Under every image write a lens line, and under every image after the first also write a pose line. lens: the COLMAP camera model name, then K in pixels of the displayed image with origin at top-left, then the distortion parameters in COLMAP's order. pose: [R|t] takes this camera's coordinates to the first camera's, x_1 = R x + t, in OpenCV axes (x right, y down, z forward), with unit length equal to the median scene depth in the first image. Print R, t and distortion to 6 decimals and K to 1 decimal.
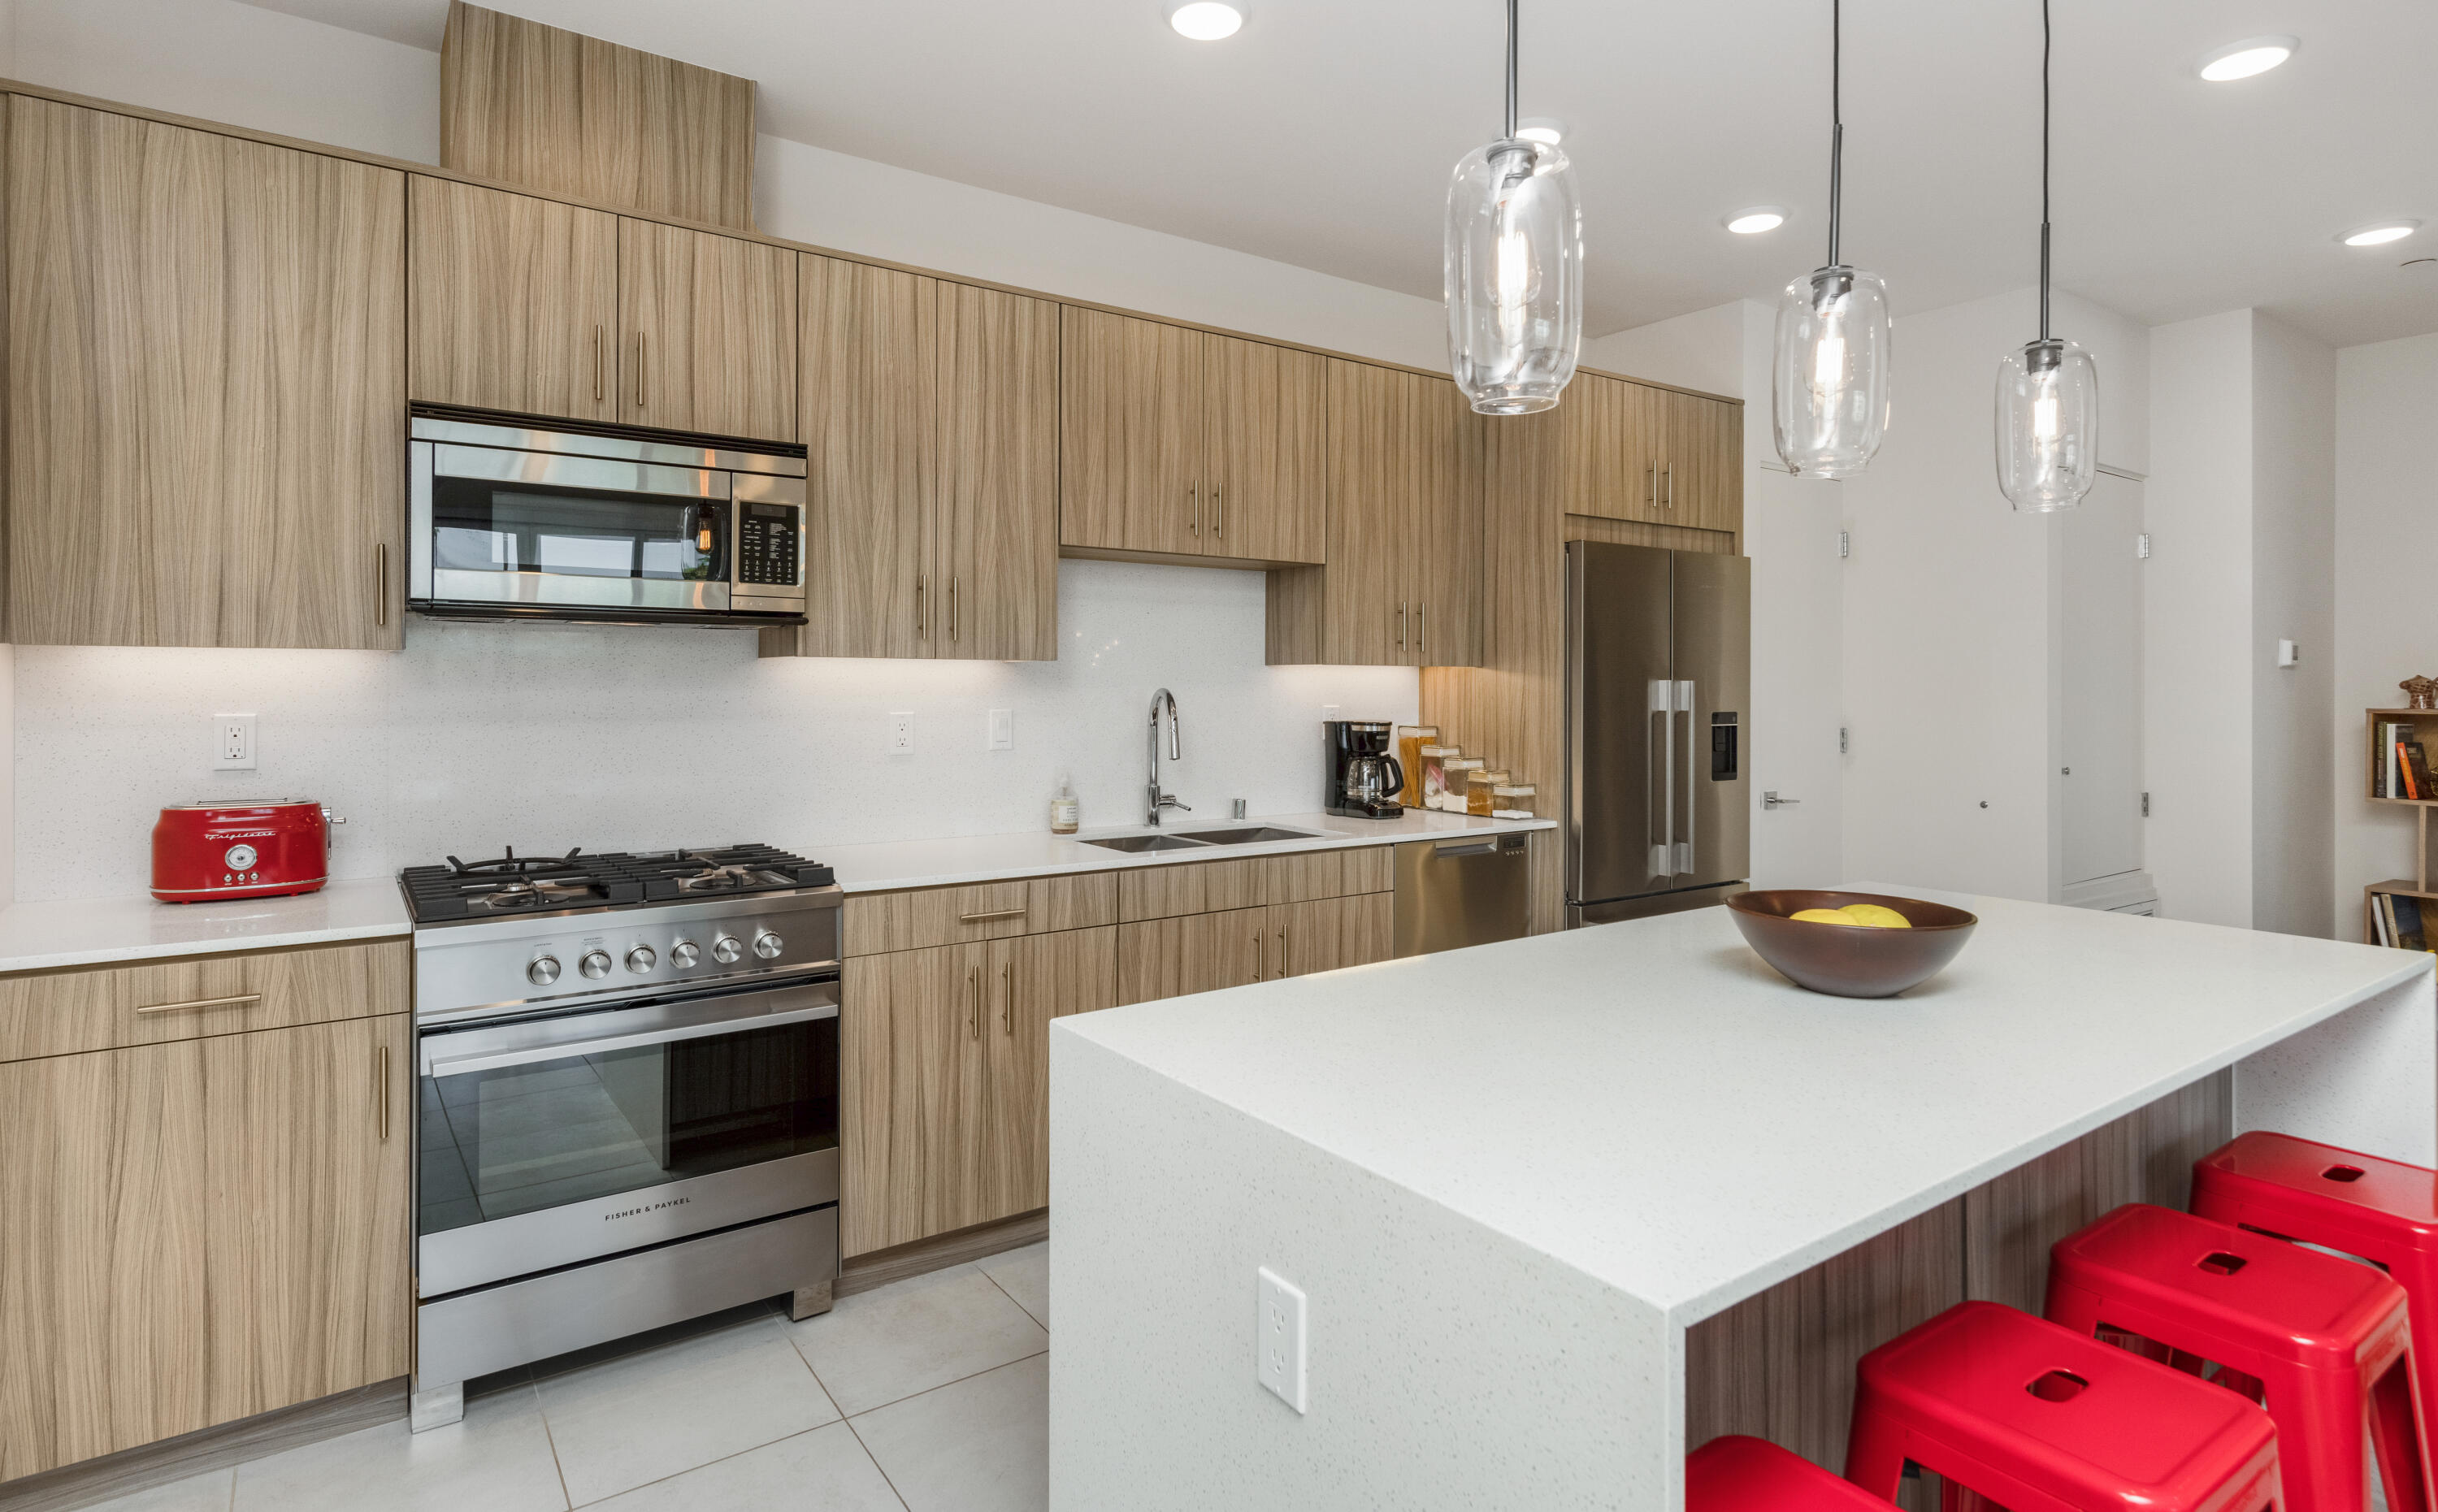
lens RADIAL K [[1257.0, 0, 1217.2], [0, 1257.0, 687.2], [0, 0, 1]] dist [0.002394, -0.000457]
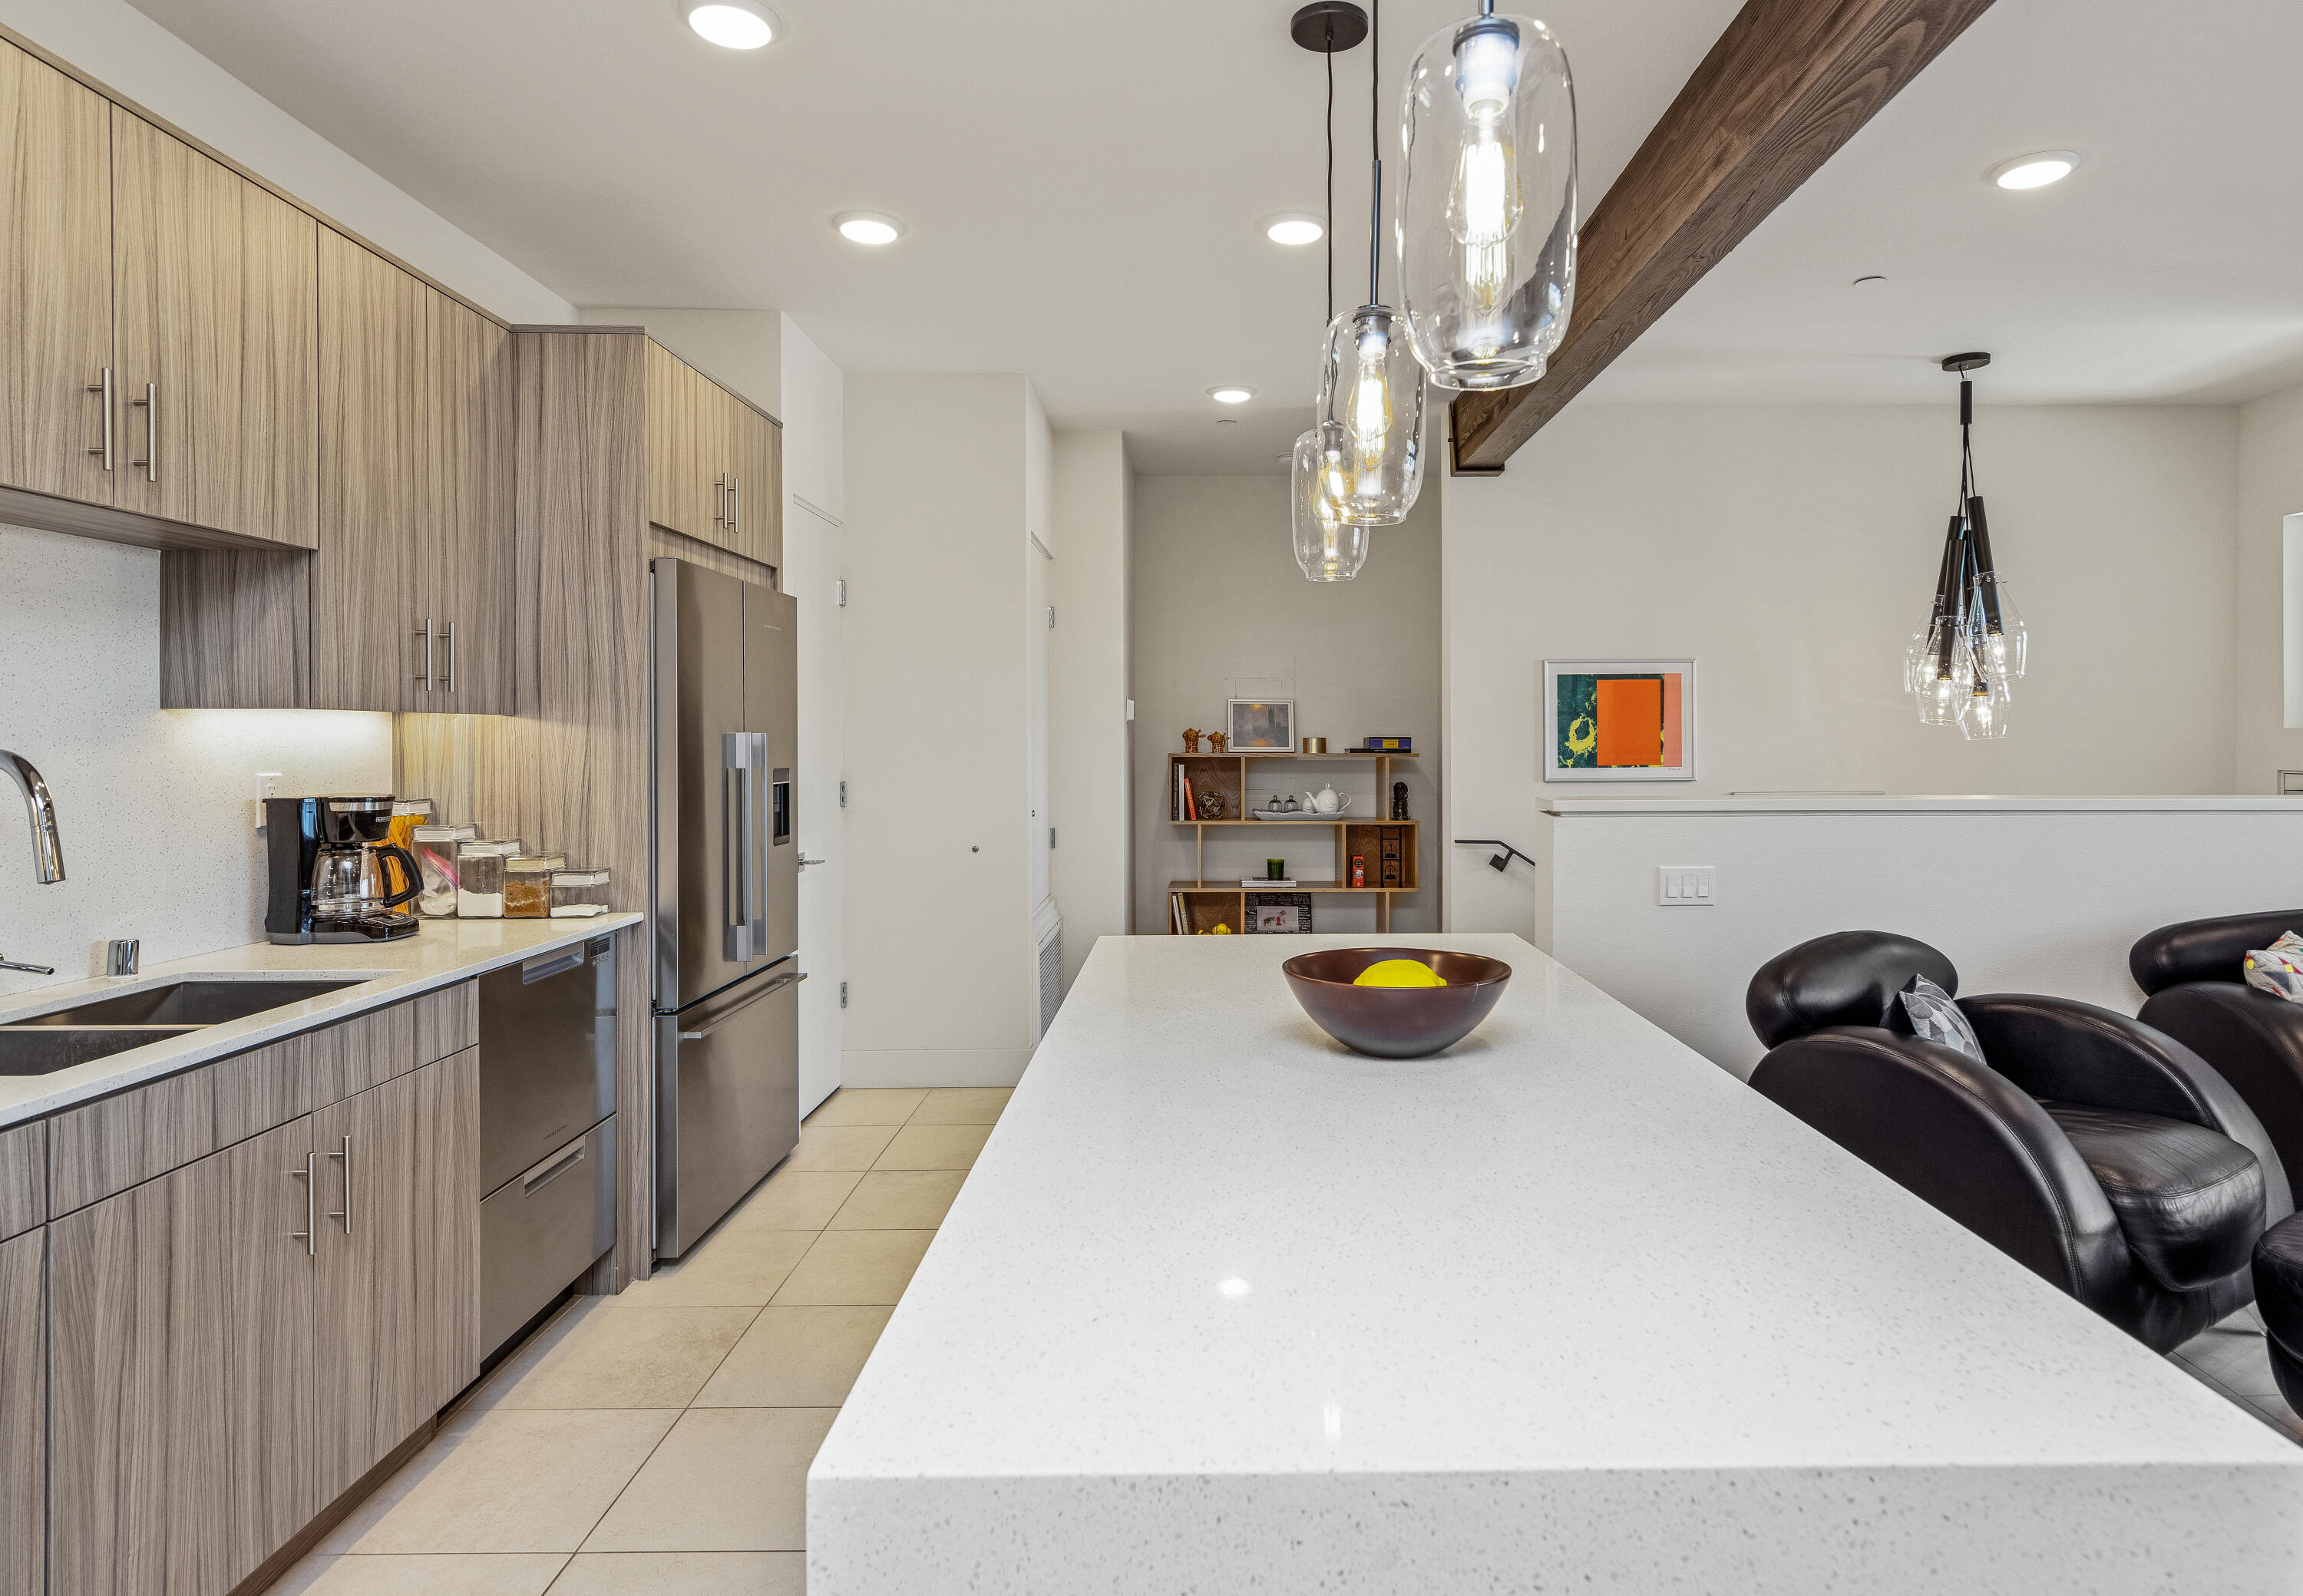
lens RADIAL K [[1262.9, 0, 1221.4], [0, 1262.9, 748.4], [0, 0, 1]] dist [-0.003840, -0.000276]
pose [[0.567771, -0.011606, 0.823105, -0.213087], [0.004604, 0.999930, 0.010923, -0.003679], [-0.823174, -0.002413, 0.567784, 0.317270]]
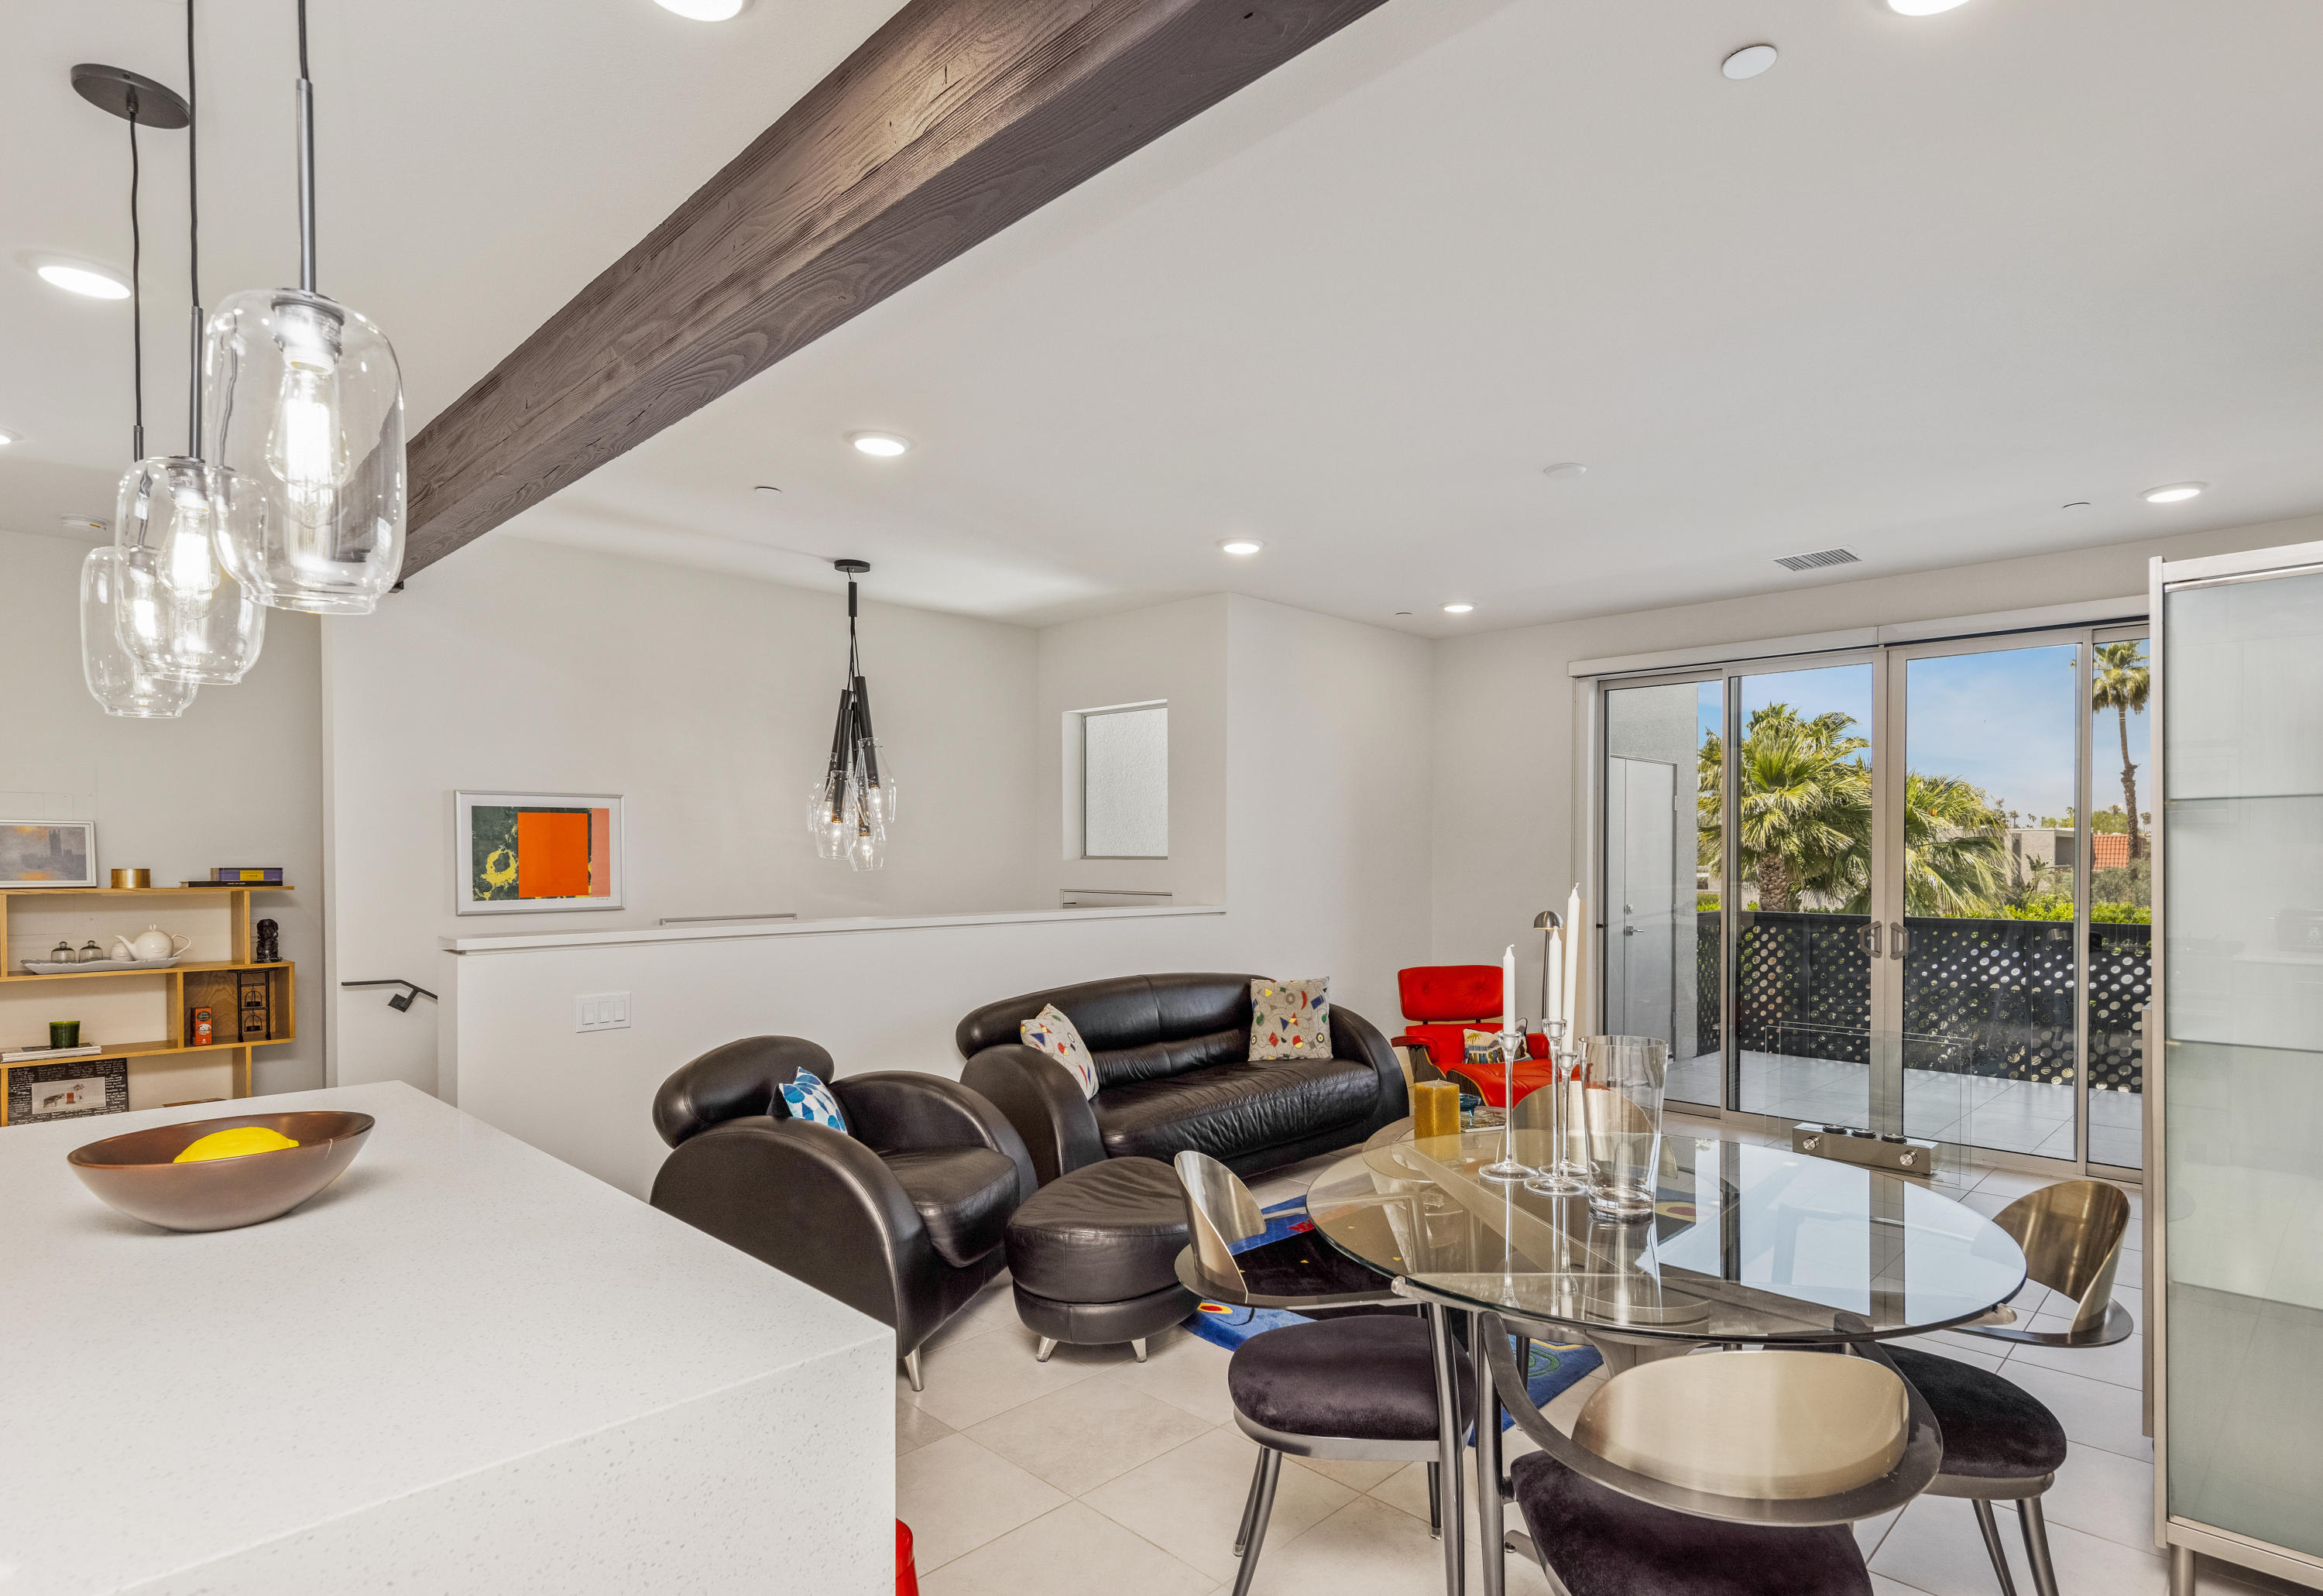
lens RADIAL K [[1184.9, 0, 1256.5], [0, 1184.9, 871.1], [0, 0, 1]] dist [0.007857, -0.001076]
pose [[-0.221094, -0.018937, 0.975069, -0.312809], [-0.002300, 0.999819, 0.018897, -0.026983], [-0.975250, 0.001935, -0.221098, 0.249897]]
